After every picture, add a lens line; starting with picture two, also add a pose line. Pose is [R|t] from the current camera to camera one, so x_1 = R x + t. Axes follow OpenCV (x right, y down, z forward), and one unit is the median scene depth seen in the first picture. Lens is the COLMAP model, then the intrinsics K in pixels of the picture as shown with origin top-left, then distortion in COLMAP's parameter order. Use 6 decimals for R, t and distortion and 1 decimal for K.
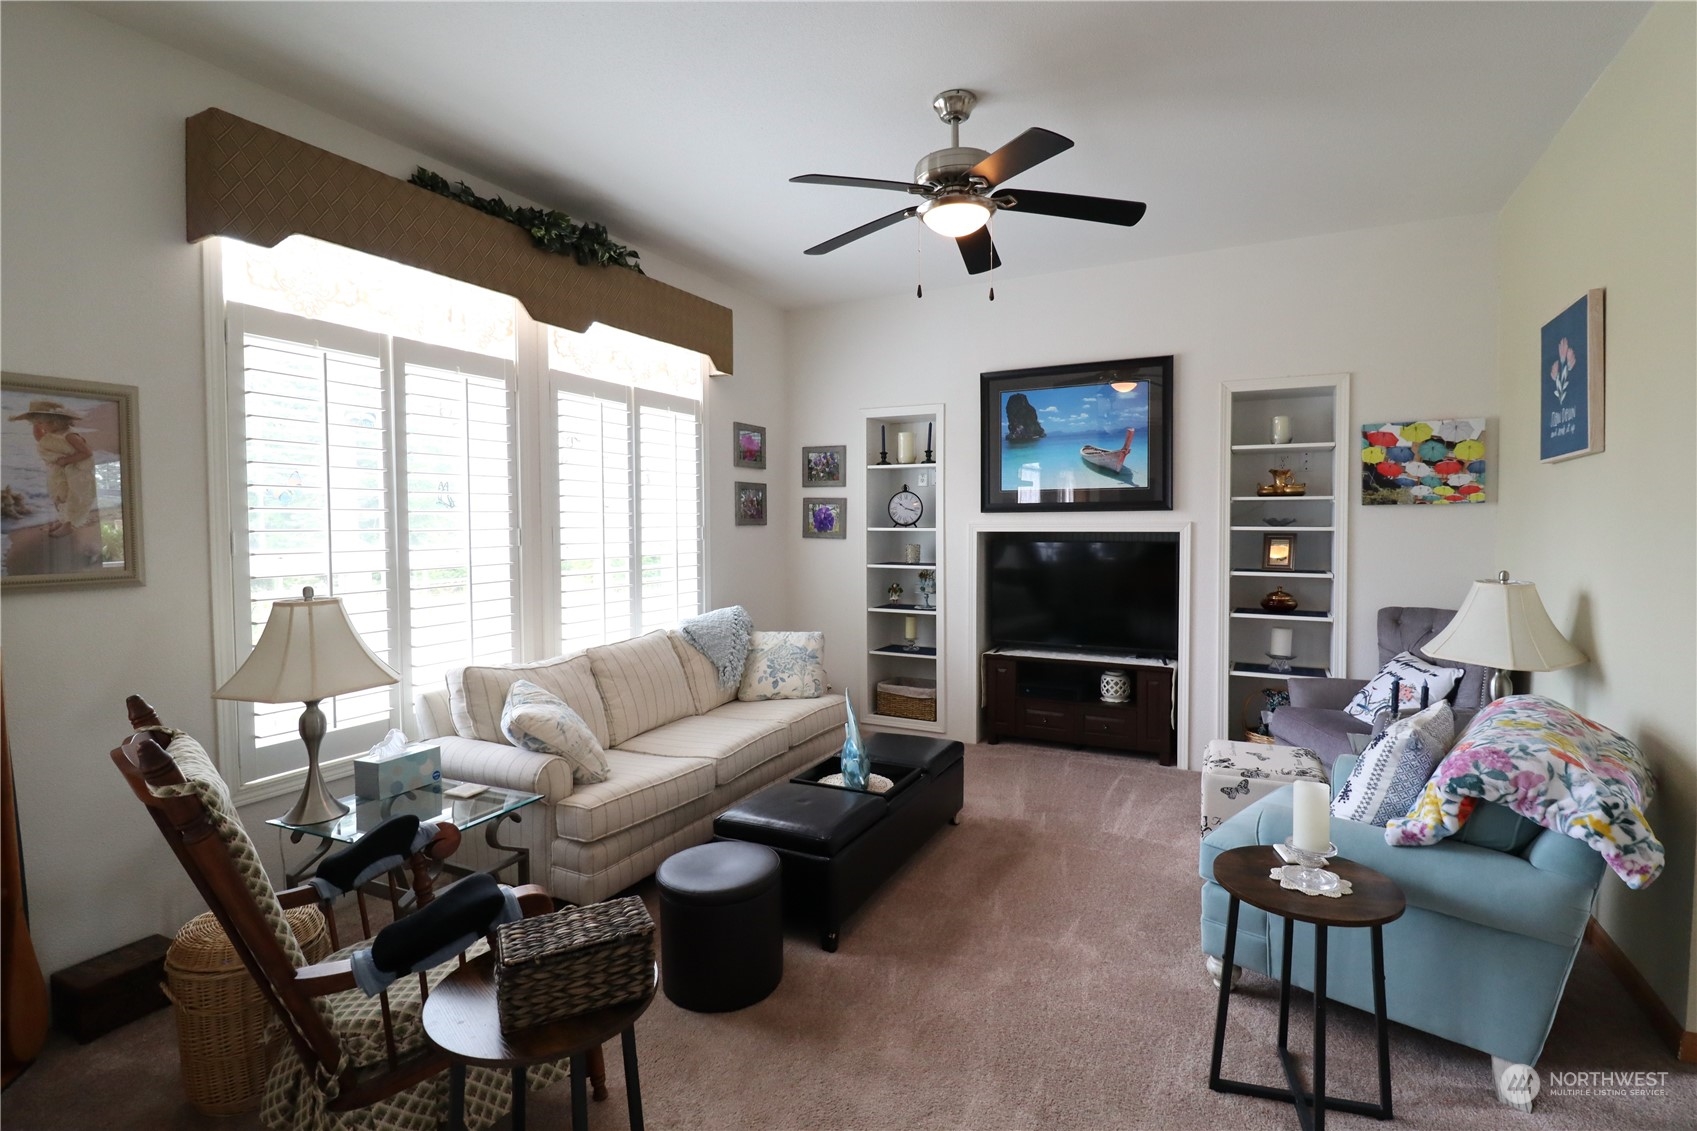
lens RADIAL K [[811.3, 0, 854.8], [0, 811.3, 552.6], [0, 0, 1]] dist [-0.000559, -0.014567]
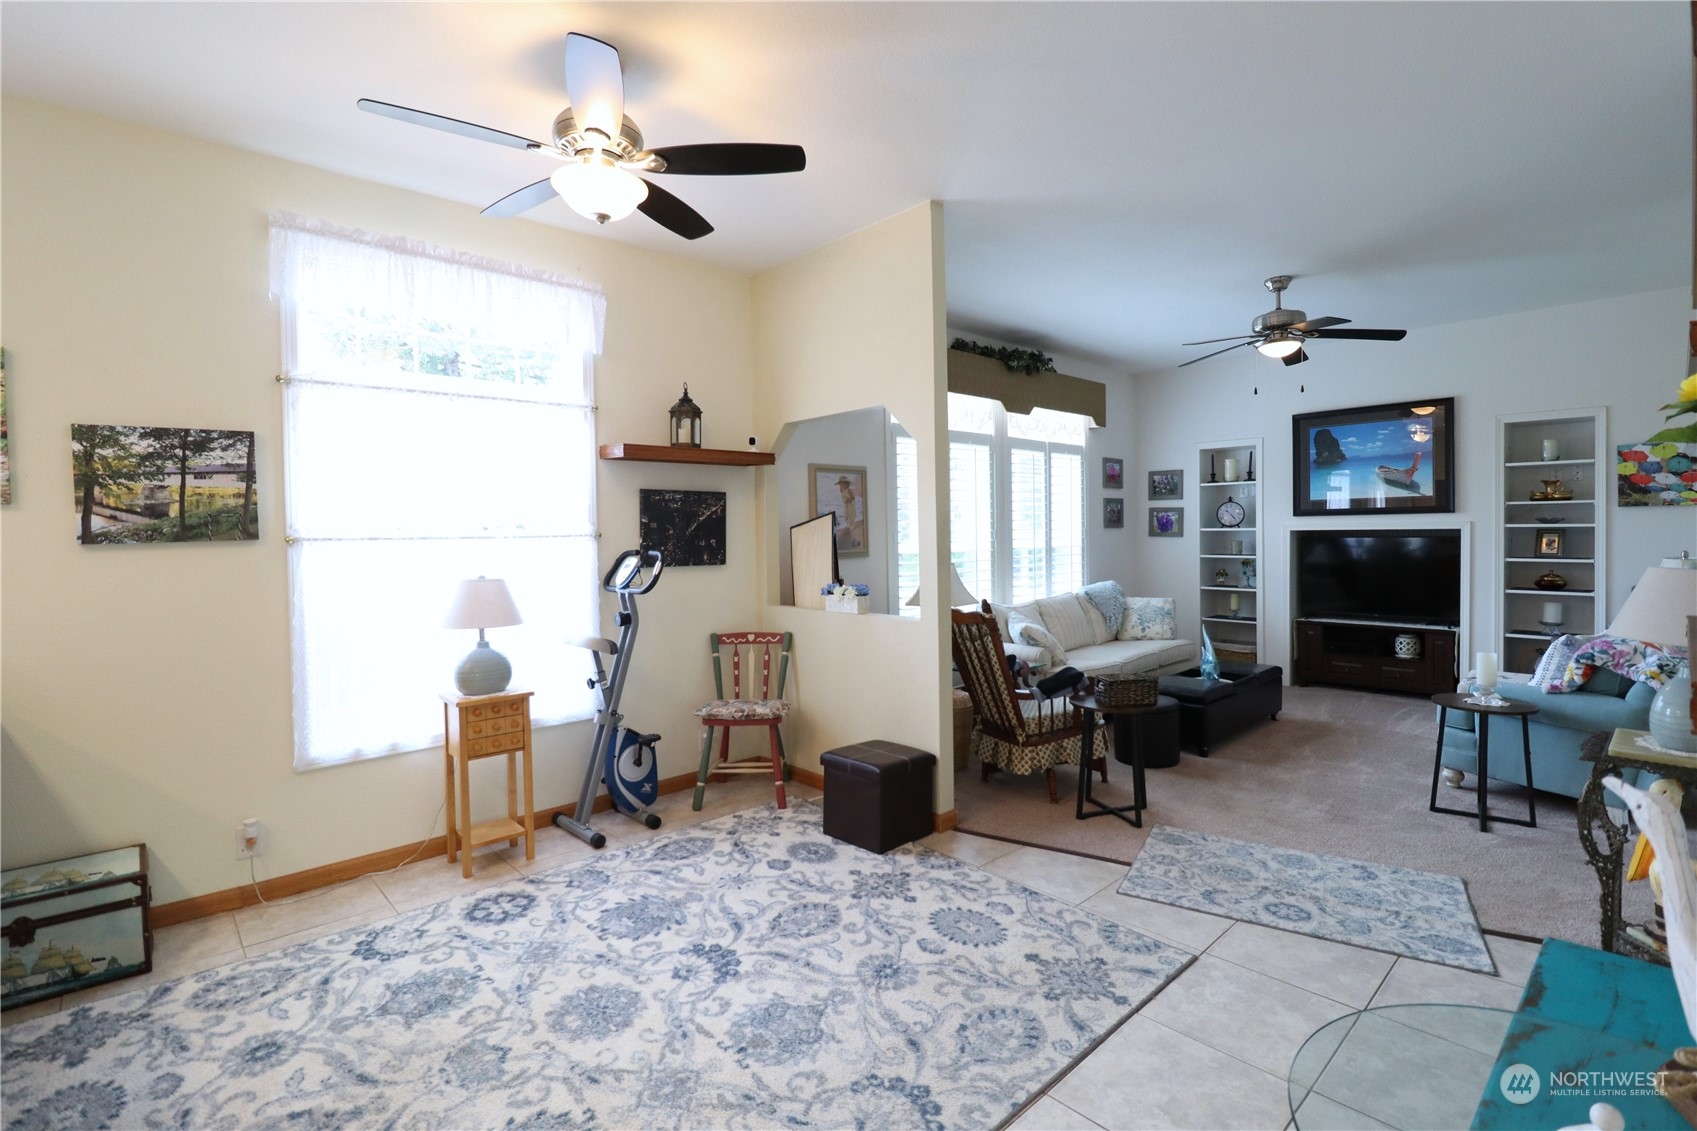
lens RADIAL K [[782.4, 0, 851.7], [0, 782.4, 550.8], [0, 0, 1]] dist [-0.001528, -0.011998]
pose [[0.937942, -0.001020, -0.346792, -0.101709], [-0.001829, 0.999967, -0.007890, 0.024150], [0.346789, 0.008035, 0.937909, -0.582734]]
